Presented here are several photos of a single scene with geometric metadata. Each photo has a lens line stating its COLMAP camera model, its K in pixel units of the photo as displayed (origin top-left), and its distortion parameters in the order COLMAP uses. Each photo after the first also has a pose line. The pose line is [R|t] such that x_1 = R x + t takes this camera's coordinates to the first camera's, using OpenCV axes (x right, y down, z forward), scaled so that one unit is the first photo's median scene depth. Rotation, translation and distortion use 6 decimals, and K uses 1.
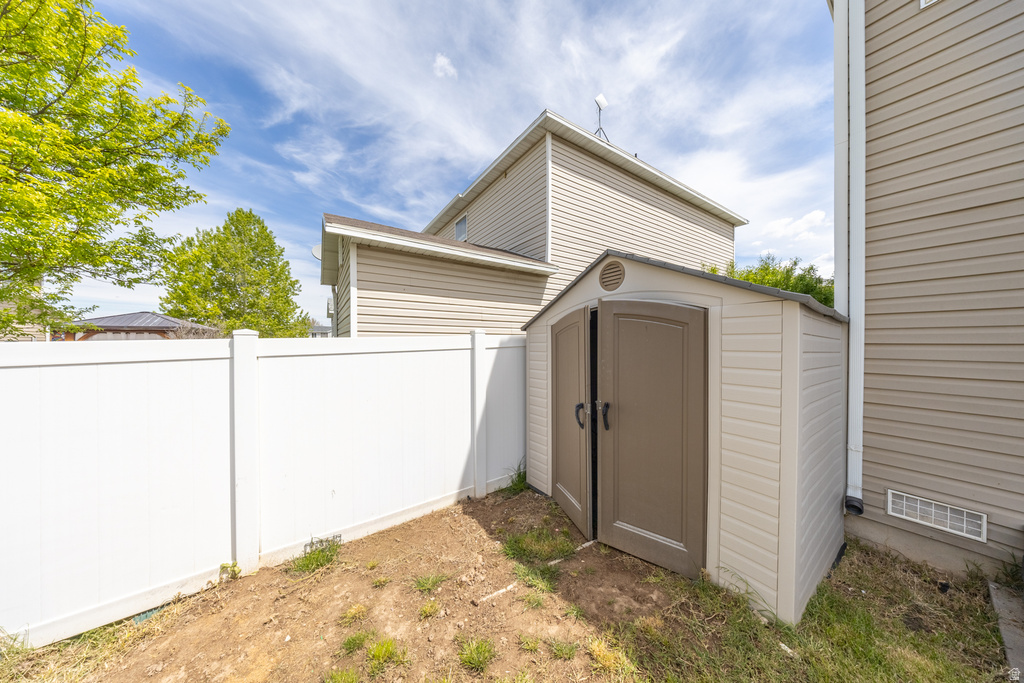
lens RADIAL K [[296.8, 0, 516.1], [0, 296.8, 343.4], [0, 0, 1]] dist [-0.004063, 0.000409]
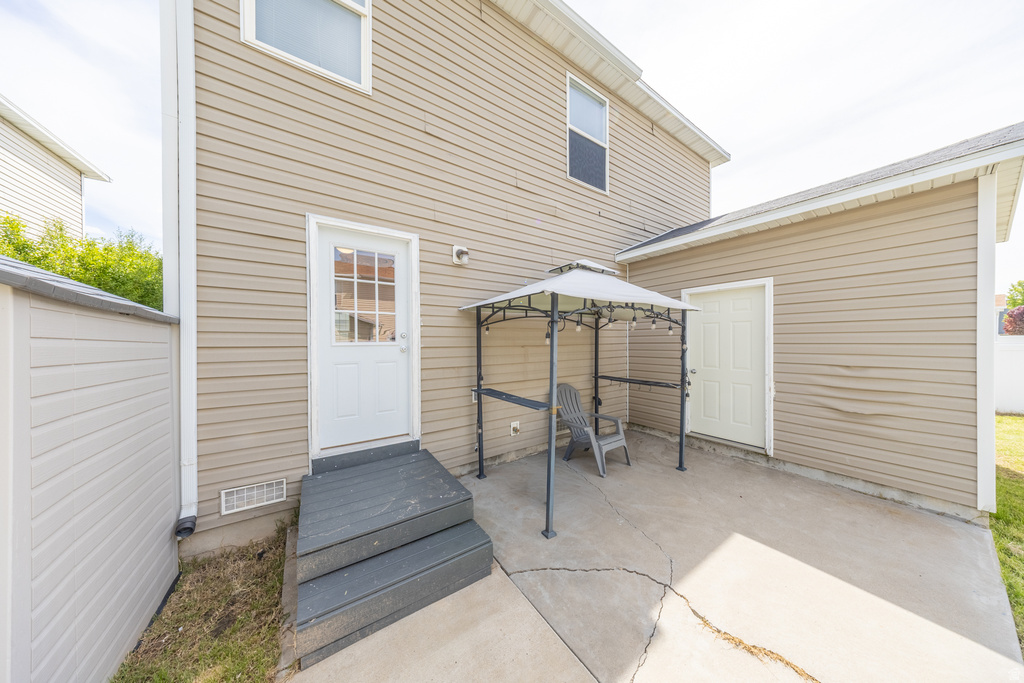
lens RADIAL K [[296.8, 0, 509.4], [0, 296.8, 343.8], [0, 0, 1]] dist [-0.004063, 0.000409]
pose [[0.009410, -0.008153, 0.999922, 0.288373], [0.006290, 0.999947, 0.008094, -0.013382], [-0.999936, 0.006214, 0.009461, -0.000565]]
